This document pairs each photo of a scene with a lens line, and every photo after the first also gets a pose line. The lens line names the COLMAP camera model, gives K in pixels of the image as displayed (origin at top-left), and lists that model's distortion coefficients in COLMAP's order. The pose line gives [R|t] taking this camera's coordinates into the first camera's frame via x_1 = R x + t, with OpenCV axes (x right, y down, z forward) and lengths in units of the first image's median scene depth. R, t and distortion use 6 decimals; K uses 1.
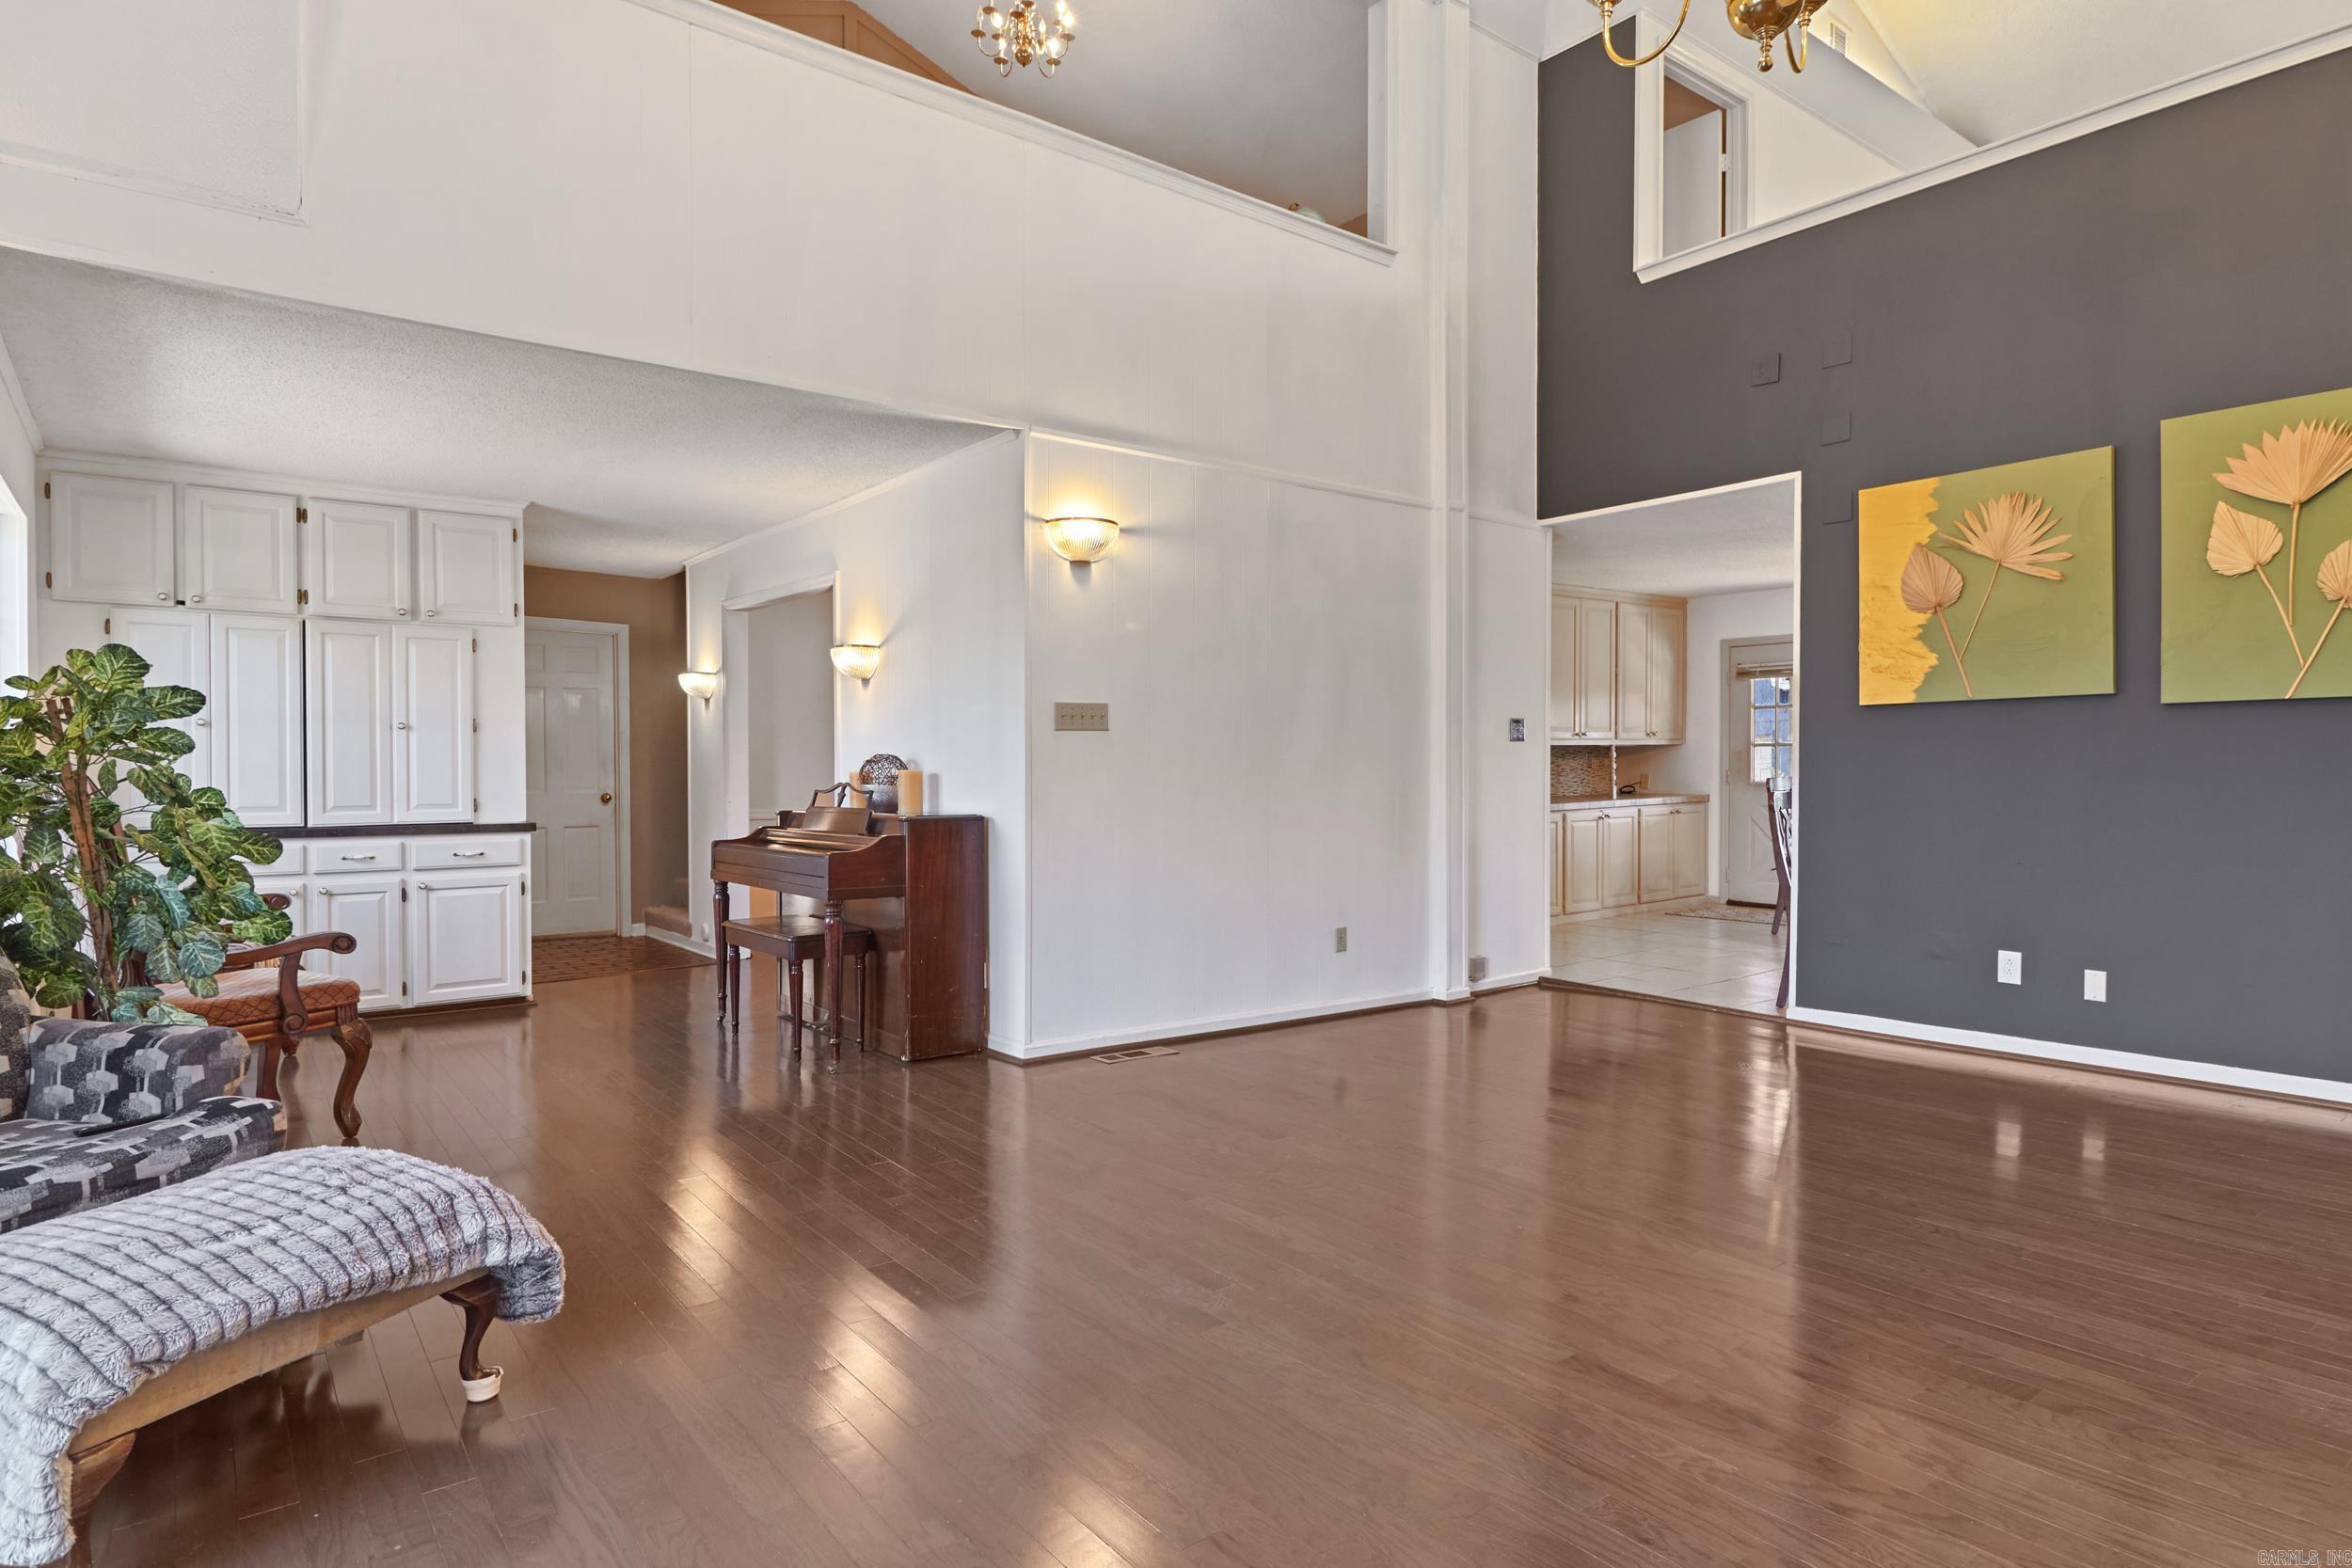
lens RADIAL K [[1298.8, 0, 1178.9], [0, 1298.8, 781.1], [0, 0, 1]] dist [0.005133, 0.003598]
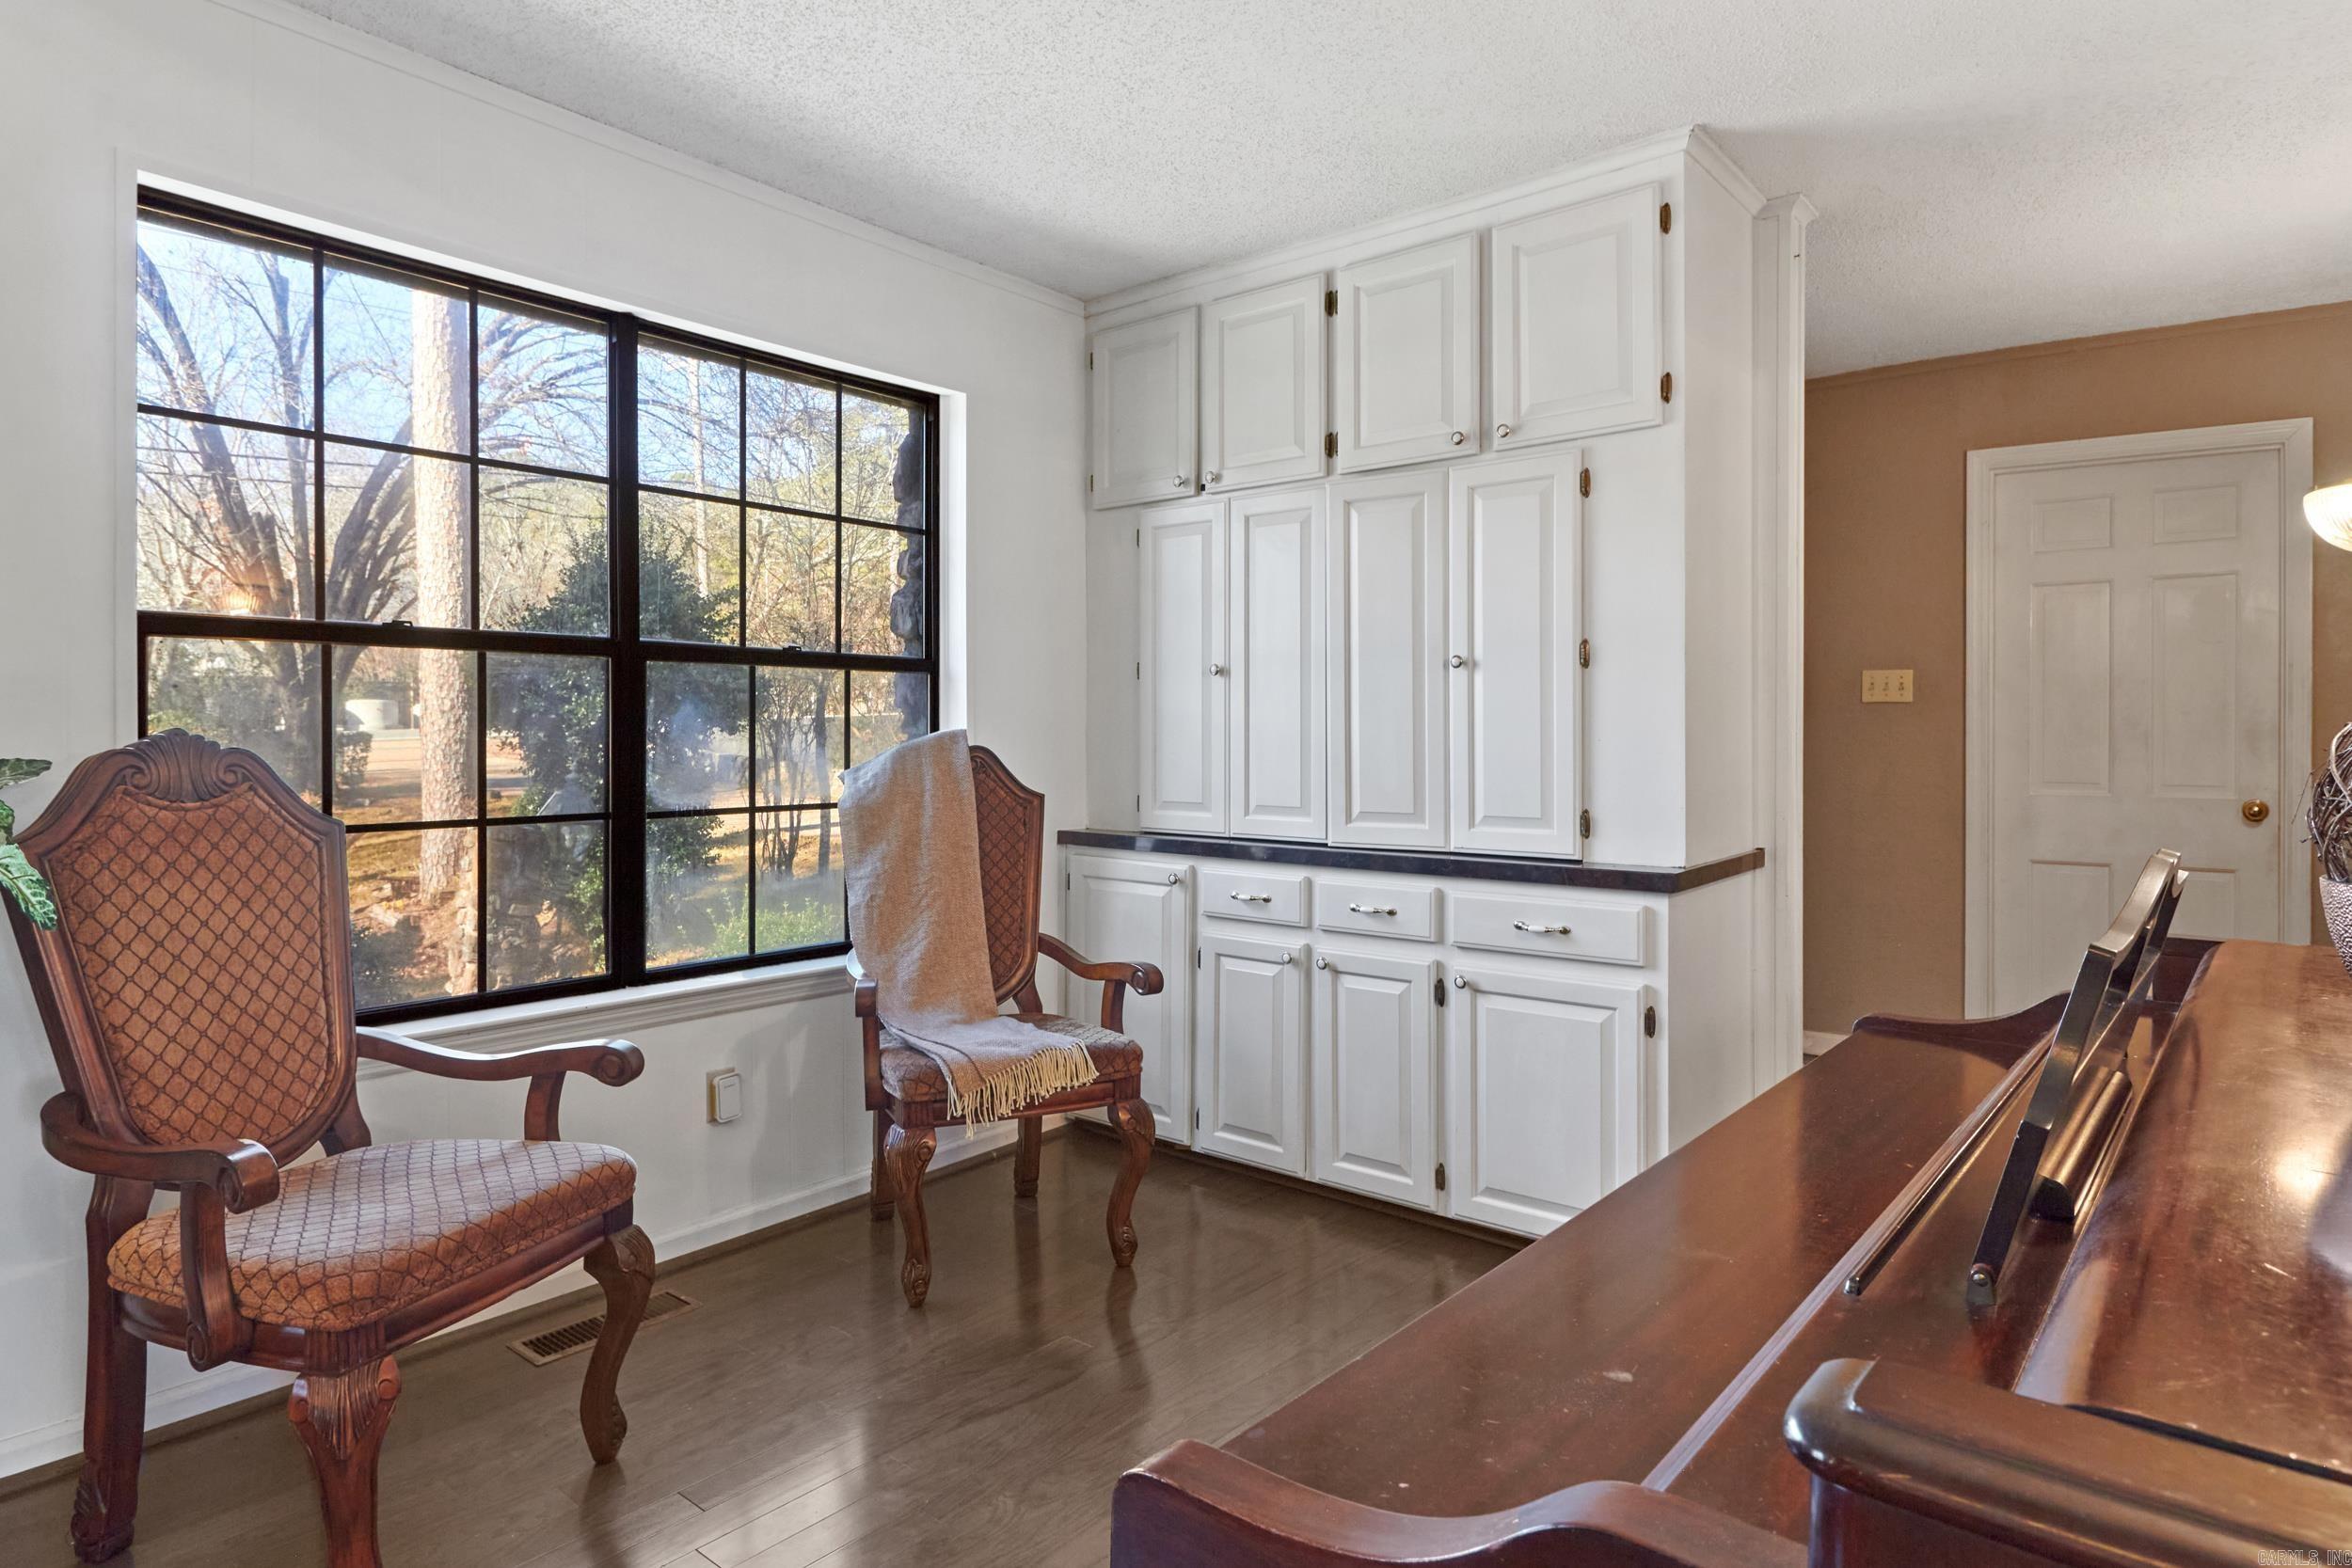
lens RADIAL K [[1298.8, 0, 1205.6], [0, 1298.8, 747.1], [0, 0, 1]] dist [0.005133, 0.003598]
pose [[0.236443, 0.008387, -0.971609, -0.122172], [-0.015262, 0.999871, 0.004917, -0.009536], [0.971526, 0.013666, 0.236540, 0.781037]]
